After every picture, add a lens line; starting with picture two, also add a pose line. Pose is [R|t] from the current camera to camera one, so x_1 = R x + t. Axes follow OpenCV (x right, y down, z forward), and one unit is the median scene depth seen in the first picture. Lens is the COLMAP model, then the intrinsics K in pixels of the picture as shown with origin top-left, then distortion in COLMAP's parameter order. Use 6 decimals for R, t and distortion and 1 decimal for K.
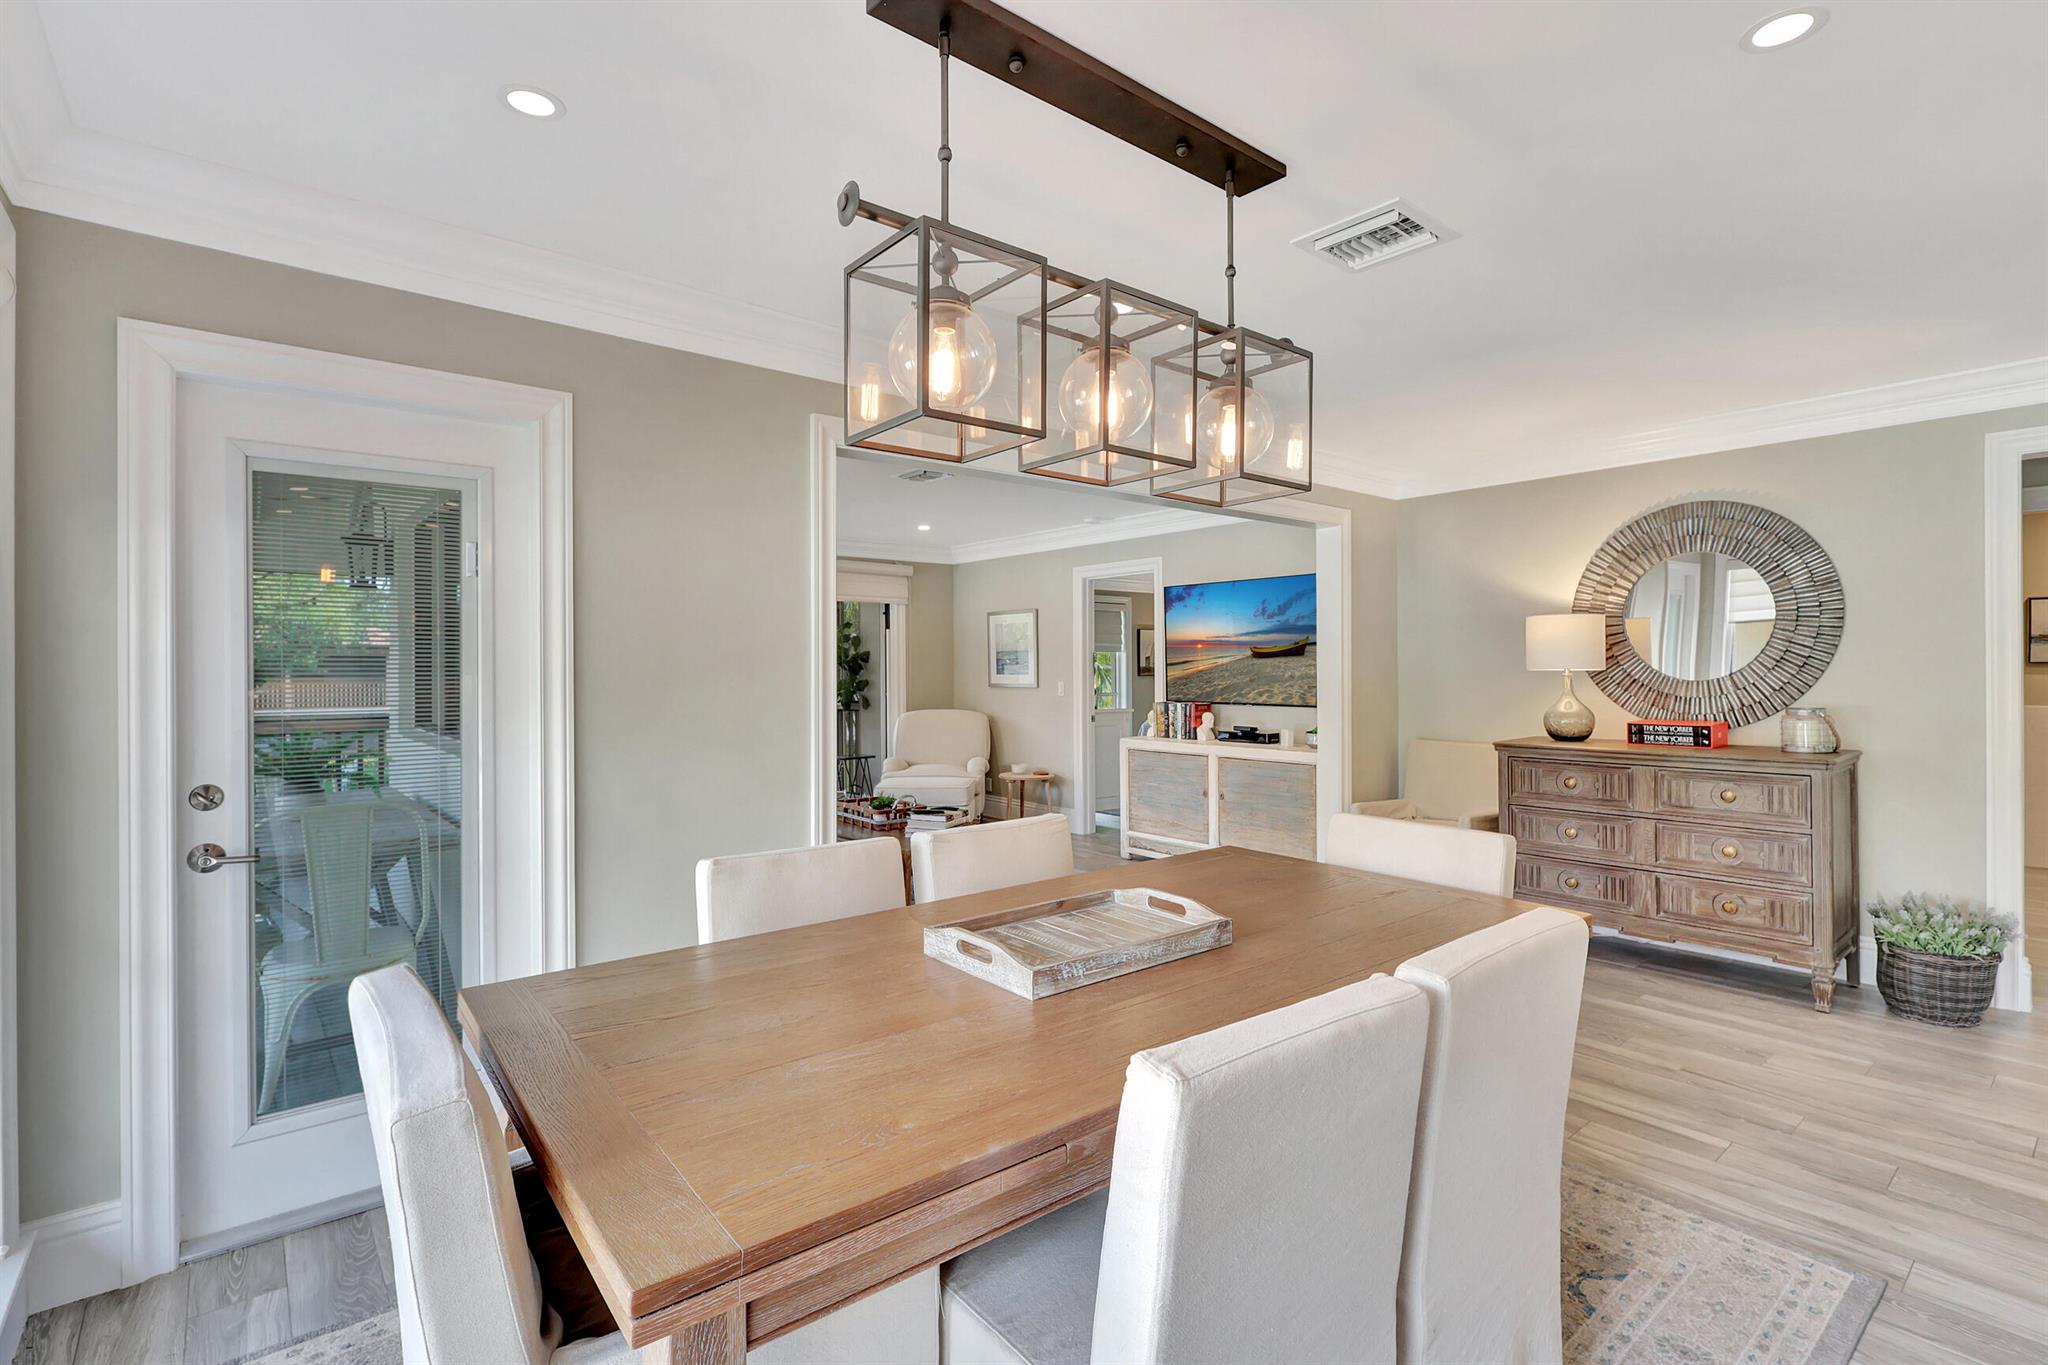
lens RADIAL K [[932.9, 0, 1023.6], [0, 932.9, 675.0], [0, 0, 1]] dist [-0.001632, 0.000062]
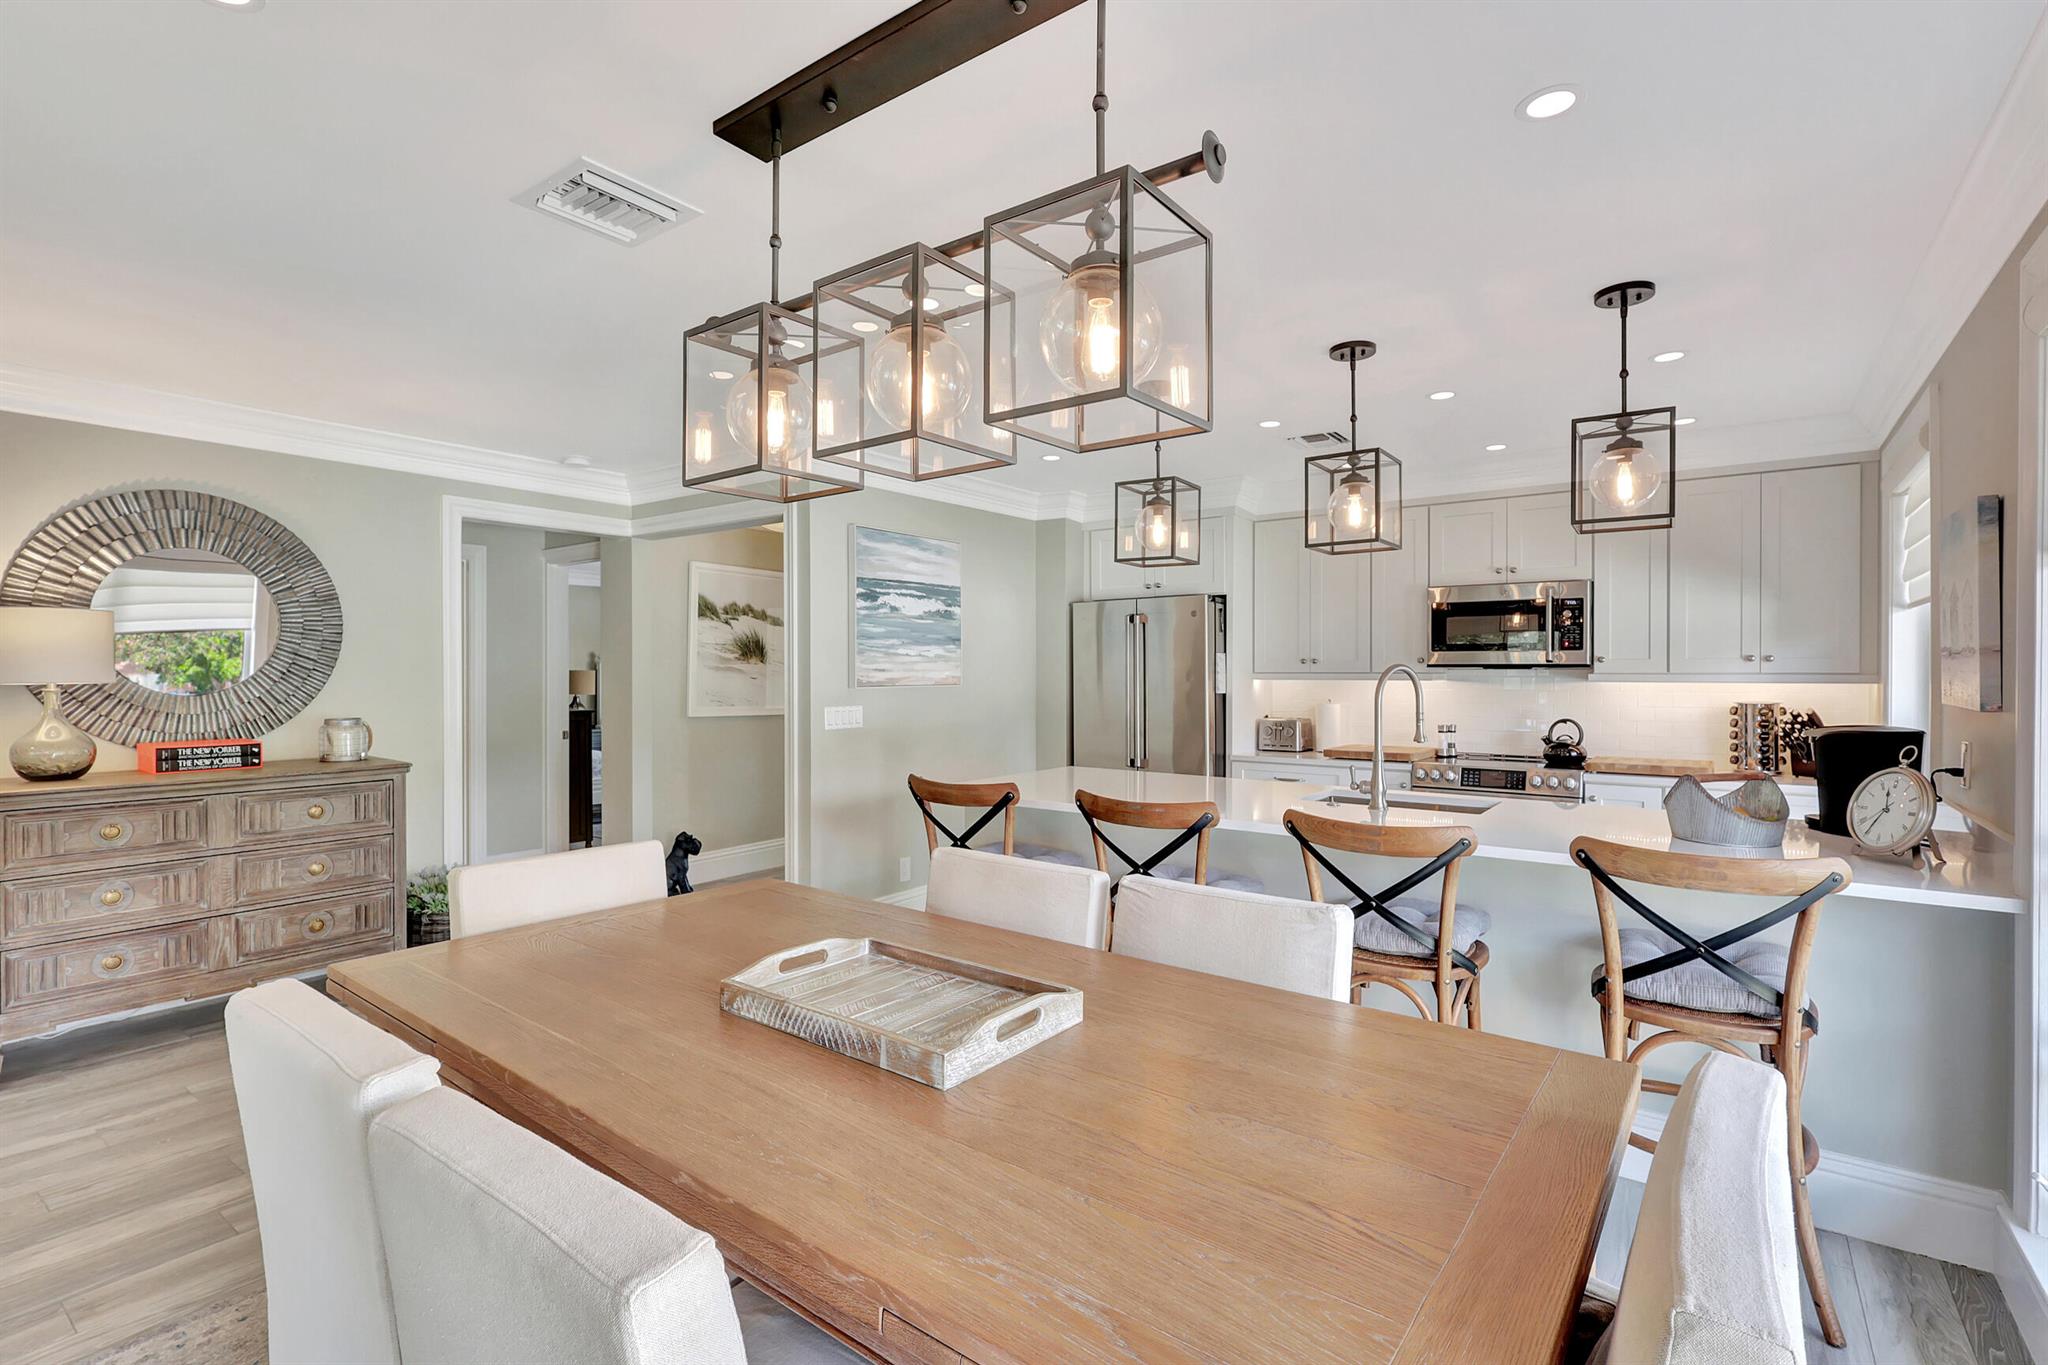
lens RADIAL K [[932.9, 0, 1032.2], [0, 932.9, 679.8], [0, 0, 1]] dist [-0.001632, 0.000062]
pose [[-0.227960, -0.001966, 0.973669, -0.341840], [0.007015, 0.999969, 0.003662, -0.006223], [-0.973645, 0.007665, -0.227939, 0.461722]]
